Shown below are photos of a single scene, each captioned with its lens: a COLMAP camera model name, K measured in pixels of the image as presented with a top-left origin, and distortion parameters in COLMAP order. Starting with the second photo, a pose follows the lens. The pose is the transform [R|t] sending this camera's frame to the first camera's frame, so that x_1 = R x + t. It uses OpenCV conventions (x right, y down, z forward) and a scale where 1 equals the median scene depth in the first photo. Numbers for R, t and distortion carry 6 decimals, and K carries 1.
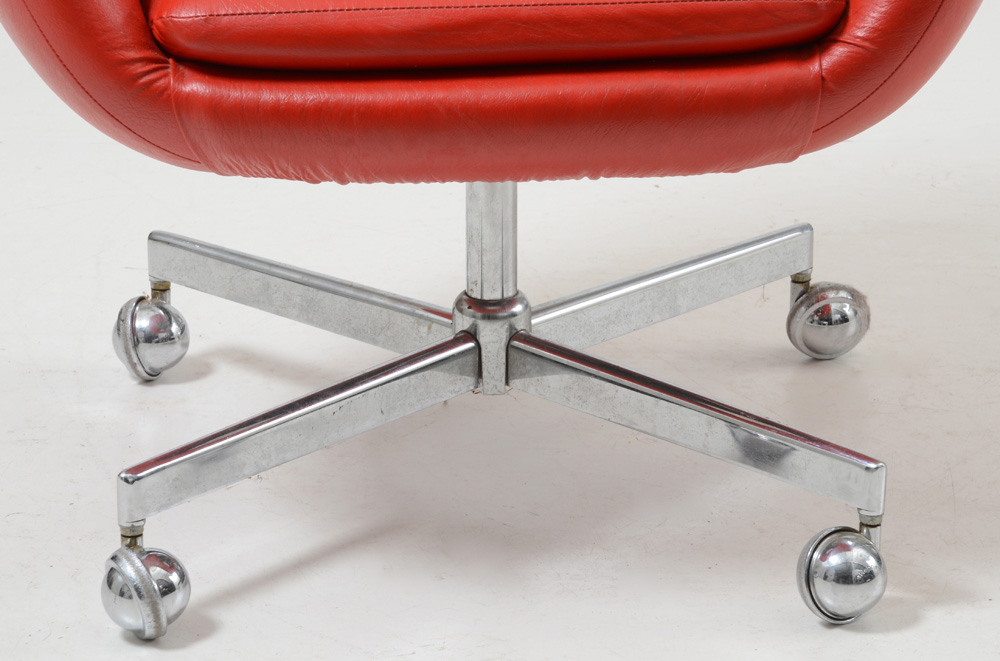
lens RADIAL K [[4025.8, 0, 520.3], [0, 4025.8, 334.2], [0, 0, 1]] dist [1.238374, 1.746501]
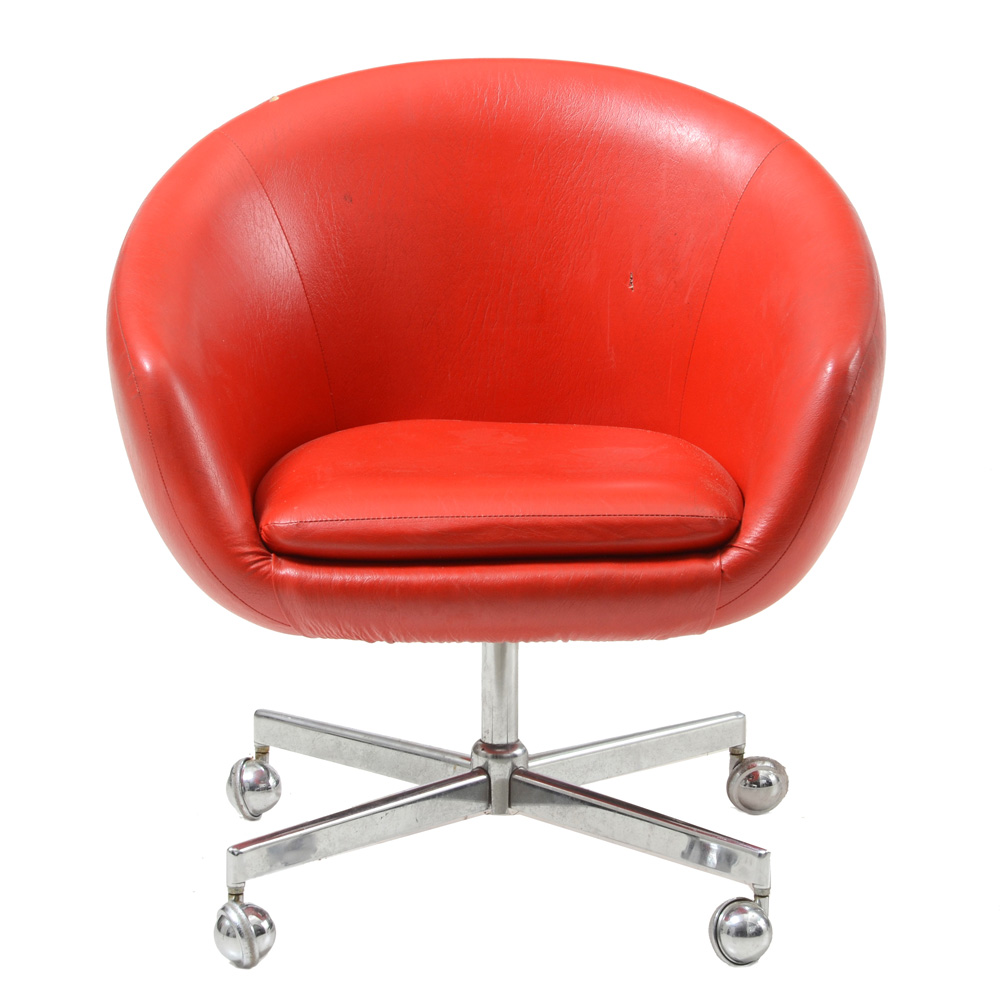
lens RADIAL K [[4362.4, 0, 525.0], [0, 4362.4, 499.3], [0, 0, 1]] dist [0.630222, 0.303645]
pose [[0.999330, 0.011108, -0.034877, 0.055921], [-0.016133, 0.988967, -0.147257, 0.135737], [0.032857, 0.147721, 0.988483, -0.516118]]
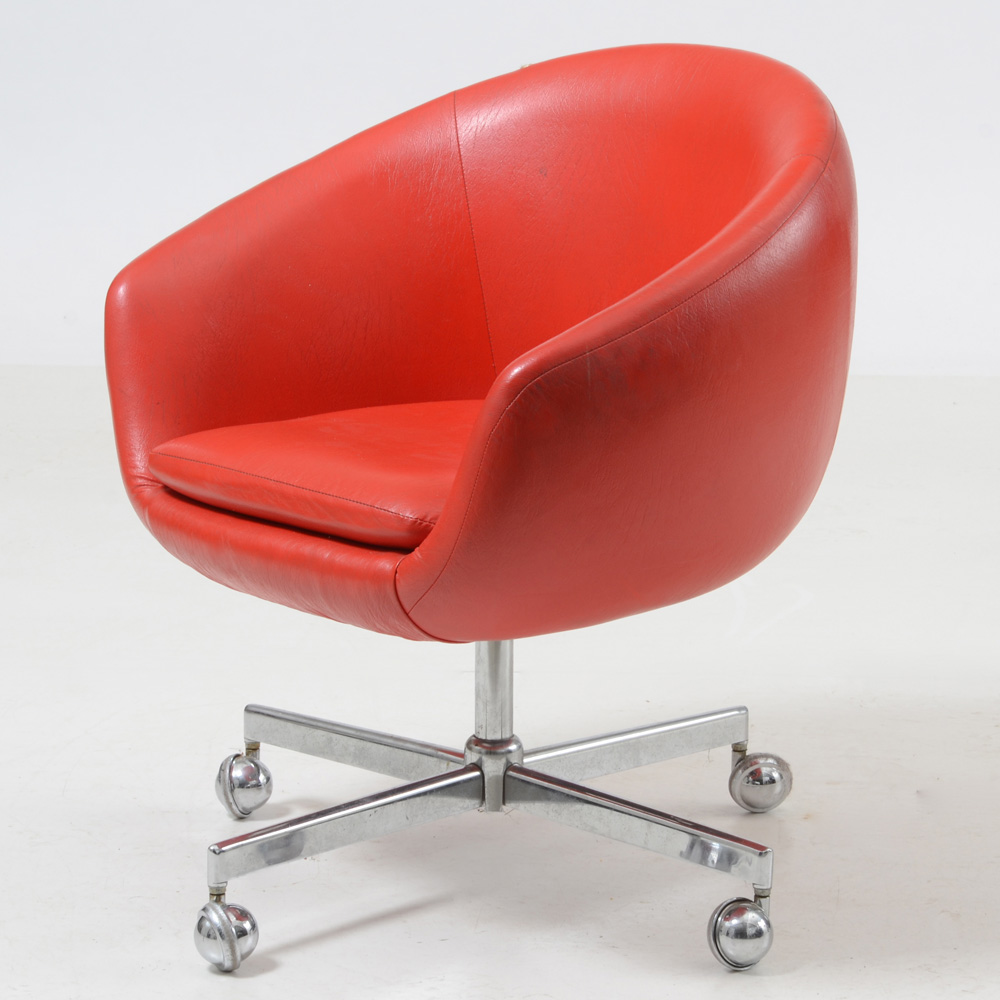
lens RADIAL K [[4066.0, 0, 568.9], [0, 4066.0, 499.8], [0, 0, 1]] dist [0.416553, 4.289196]
pose [[0.999356, 0.012279, -0.033726, 0.066114], [-0.017316, 0.988014, -0.153387, 0.126223], [0.031439, 0.153873, 0.987590, -0.364021]]
